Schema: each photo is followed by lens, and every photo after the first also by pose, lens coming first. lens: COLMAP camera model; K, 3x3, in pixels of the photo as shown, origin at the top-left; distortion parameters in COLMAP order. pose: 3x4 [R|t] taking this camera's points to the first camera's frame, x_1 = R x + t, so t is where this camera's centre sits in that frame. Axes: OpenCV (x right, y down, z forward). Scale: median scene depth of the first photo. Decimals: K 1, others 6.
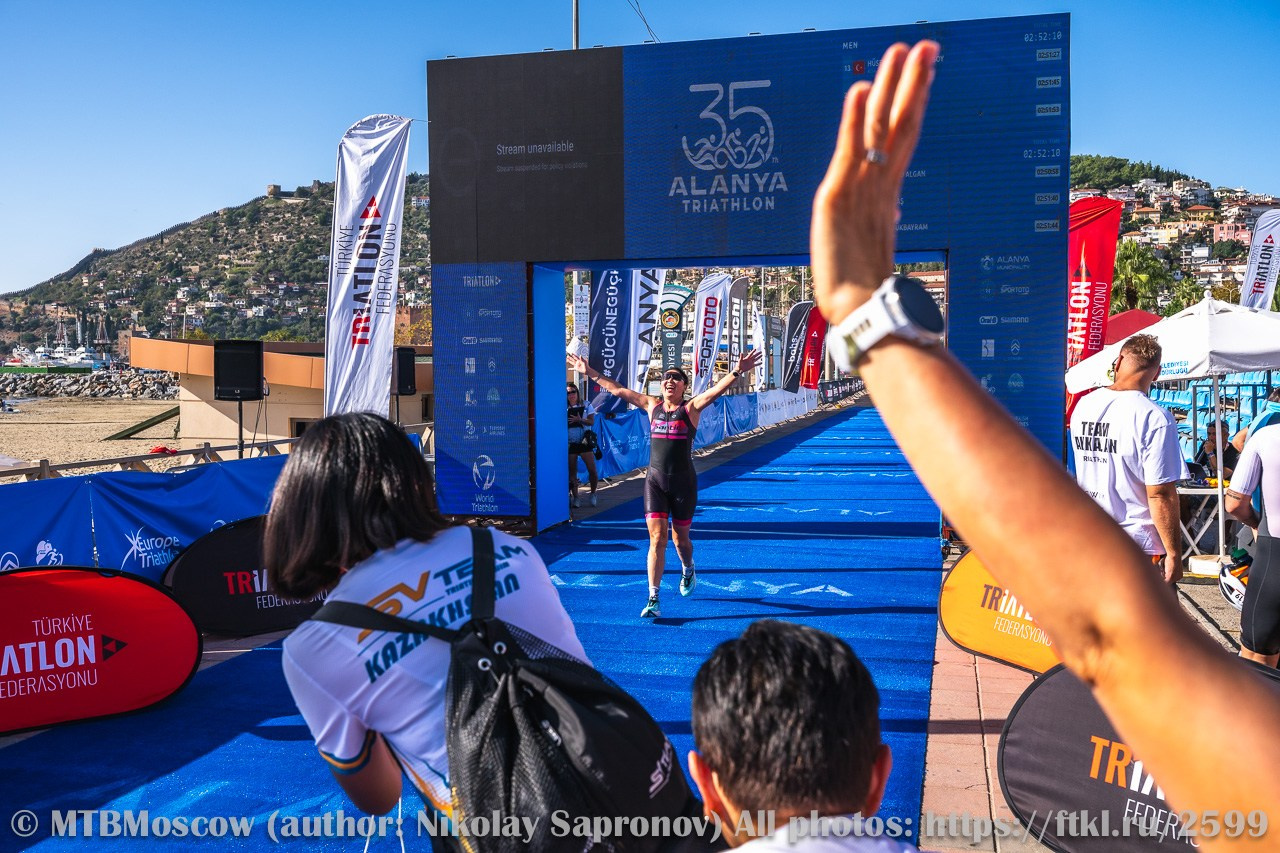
lens RADIAL K [[1169.2, 0, 637.7], [0, 1169.2, 430.5], [0, 0, 1]] dist [-0.003936, 0.000000]
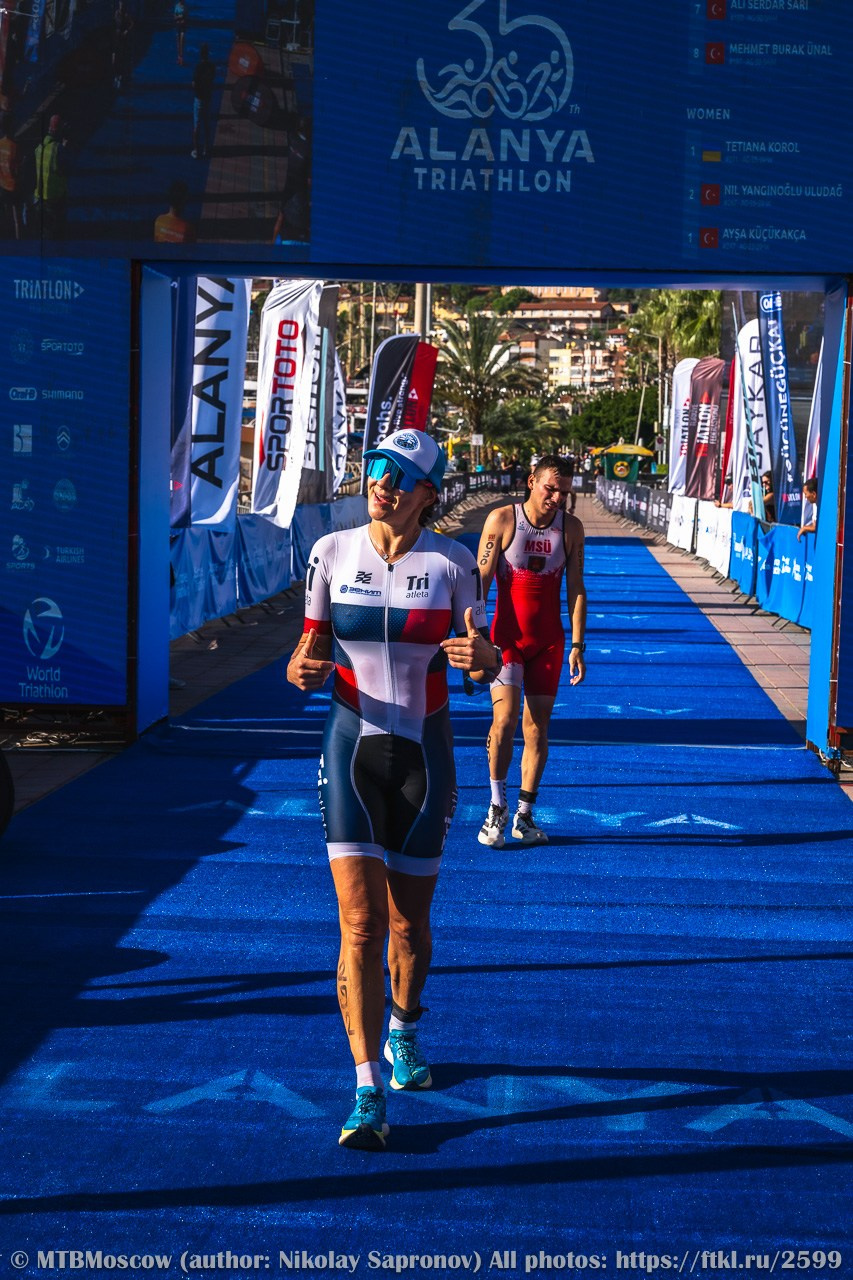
lens RADIAL K [[2310.2, 0, 425.2], [0, 2310.2, 631.9], [0, 0, 1]] dist [-0.014699, 0.000000]
pose [[0.980208, 0.015204, 0.197387, -0.182044], [-0.019938, 0.999559, 0.022018, 0.009908], [-0.196965, -0.025518, 0.980078, -0.140532]]
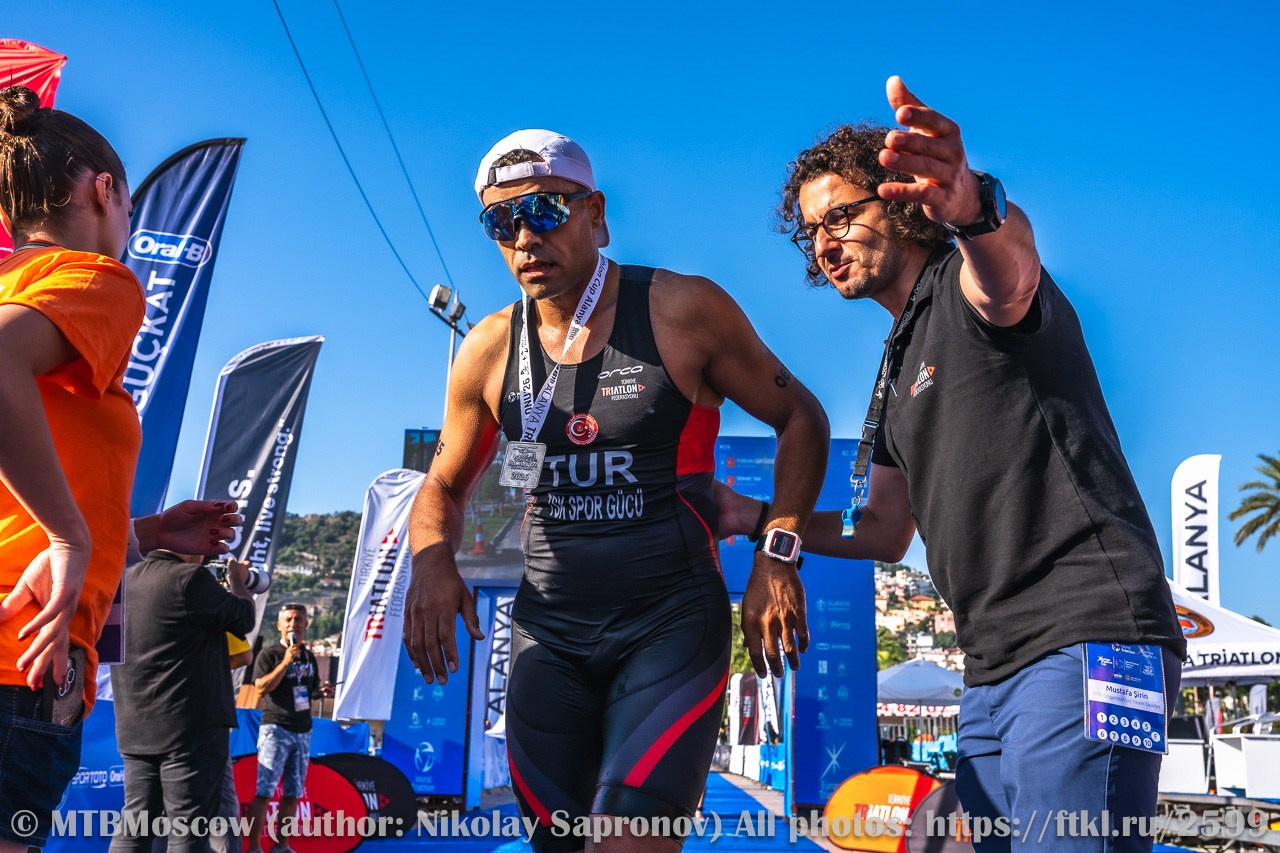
lens RADIAL K [[1238.5, 0, 643.8], [0, 1238.5, 420.4], [0, 0, 1]] dist [-0.004225, 0.000000]
pose [[0.973285, 0.088374, 0.211911, -0.227187], [-0.019300, 0.951182, -0.308028, 0.100835], [-0.228788, 0.295709, 0.927476, -0.367849]]
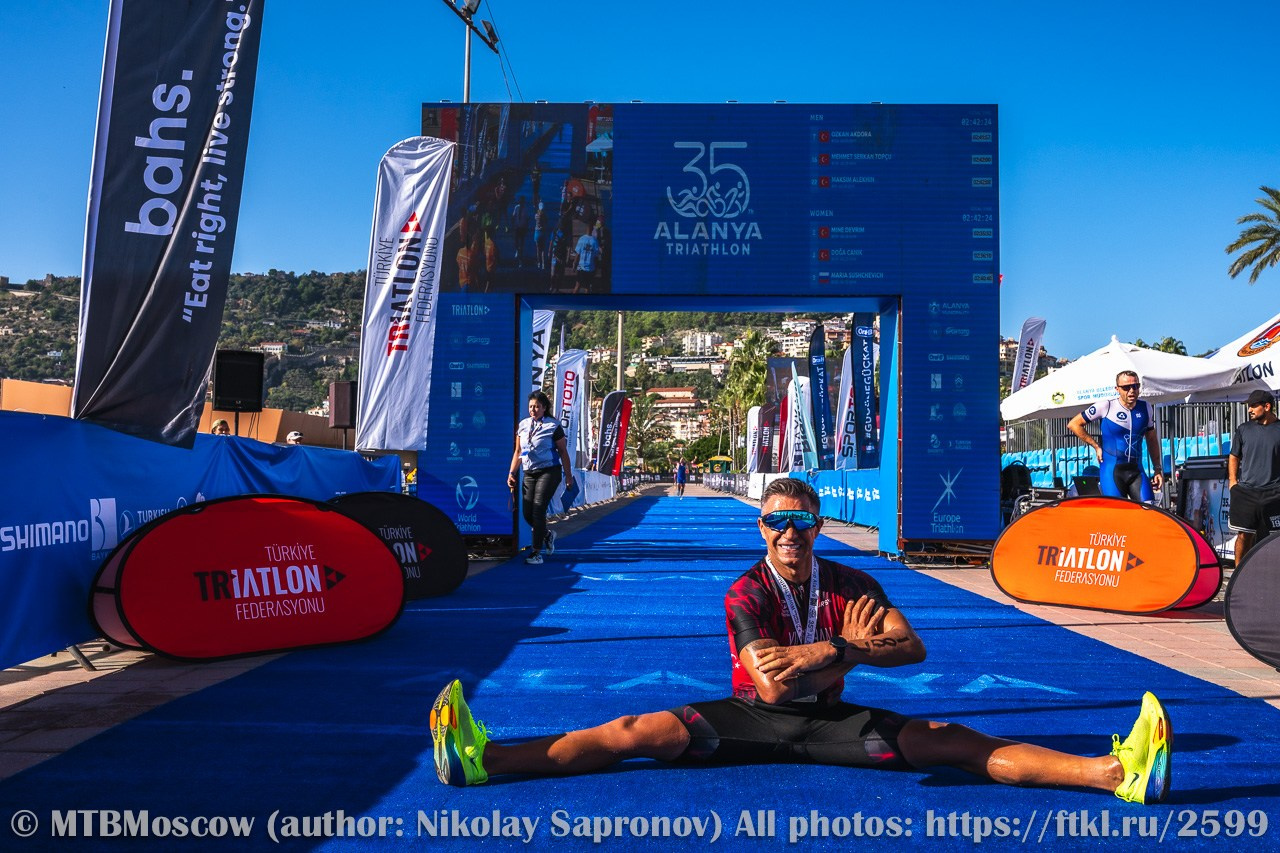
lens RADIAL K [[1129.7, 0, 640.6], [0, 1129.7, 421.9], [0, 0, 1]] dist [-0.000956, -0.002494]
pose [[0.974661, 0.025751, 0.222201, -0.218985], [-0.002866, 0.994708, -0.102706, 0.080362], [-0.223670, 0.099467, 0.969576, -0.009696]]
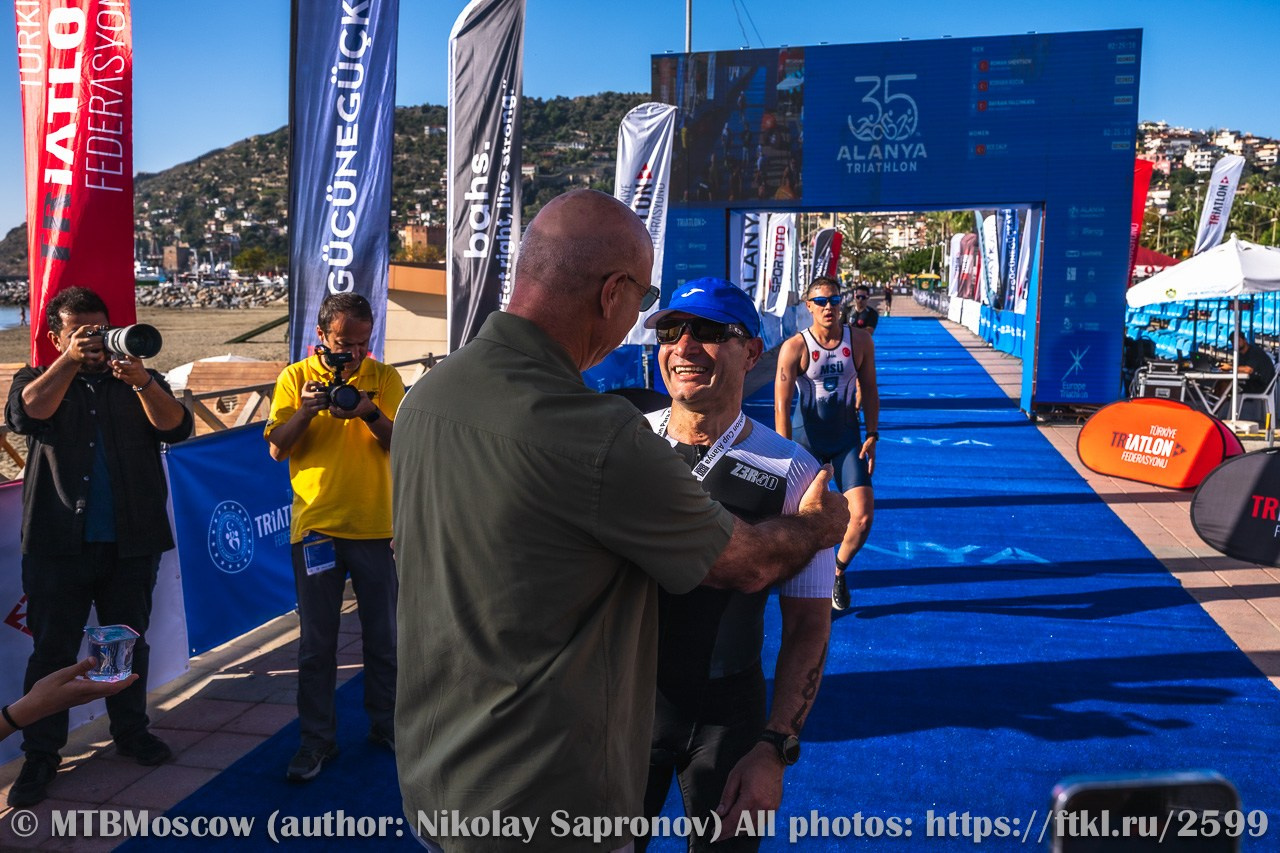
lens RADIAL K [[1026.7, 0, 649.4], [0, 1026.7, 427.9], [0, 0, 1]] dist [0.004700, -0.007217]
pose [[0.999697, -0.001452, 0.024553, -0.223224], [-0.000720, 0.996101, 0.088212, 0.004860], [-0.024585, -0.088203, 0.995799, -0.215341]]
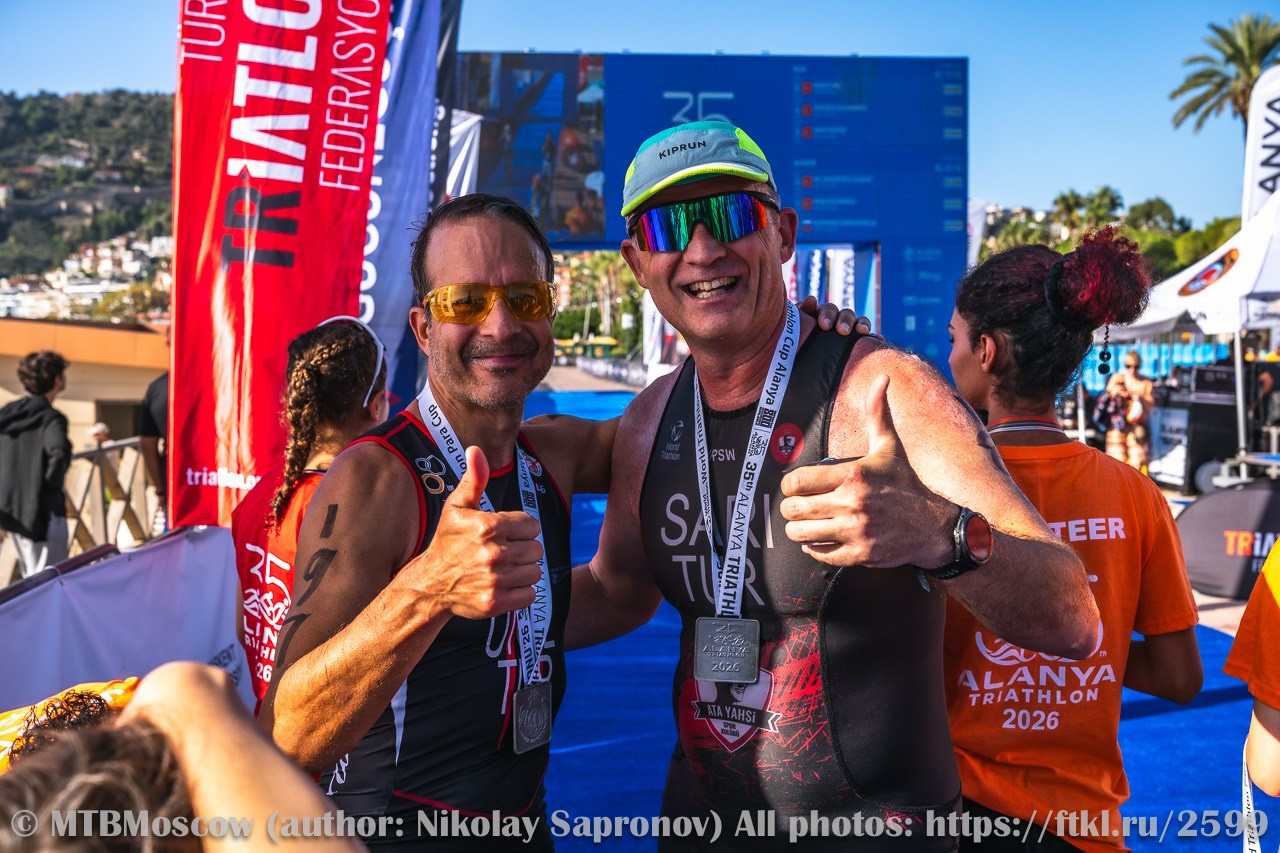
lens RADIAL K [[1393.6, 0, 651.7], [0, 1393.6, 408.3], [0, 0, 1]] dist [-0.003321, 0.000000]
pose [[0.938877, -0.017440, 0.343810, -0.439660], [0.022075, 0.999710, -0.009573, 0.025902], [-0.343544, 0.016577, 0.938990, -0.269282]]
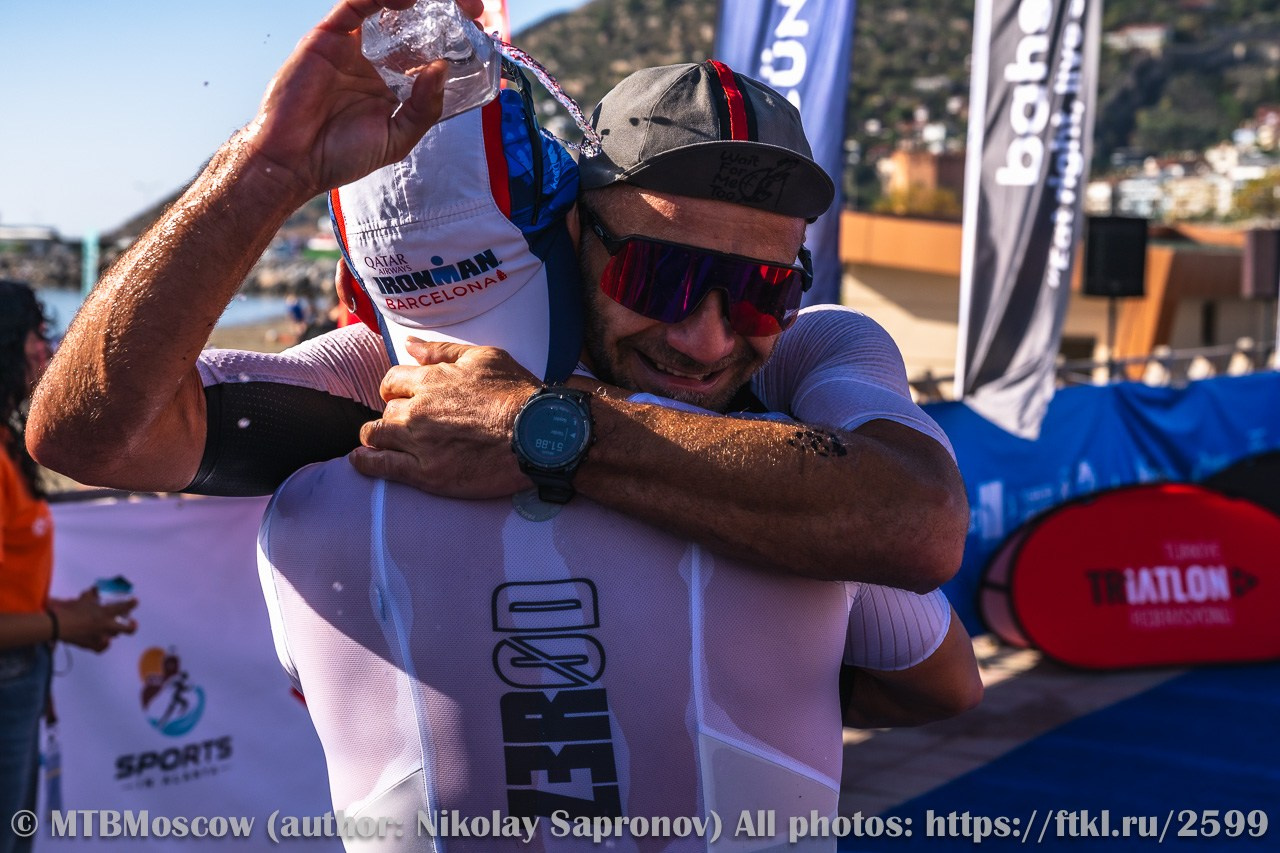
lens RADIAL K [[2106.3, 0, 641.9], [0, 2106.3, 431.6], [0, 0, 1]] dist [0.007362, 0.000000]
pose [[0.948409, 0.041665, -0.314300, -0.207152], [-0.033330, 0.998937, 0.031850, 0.023640], [0.315293, -0.019731, 0.948789, -0.296600]]
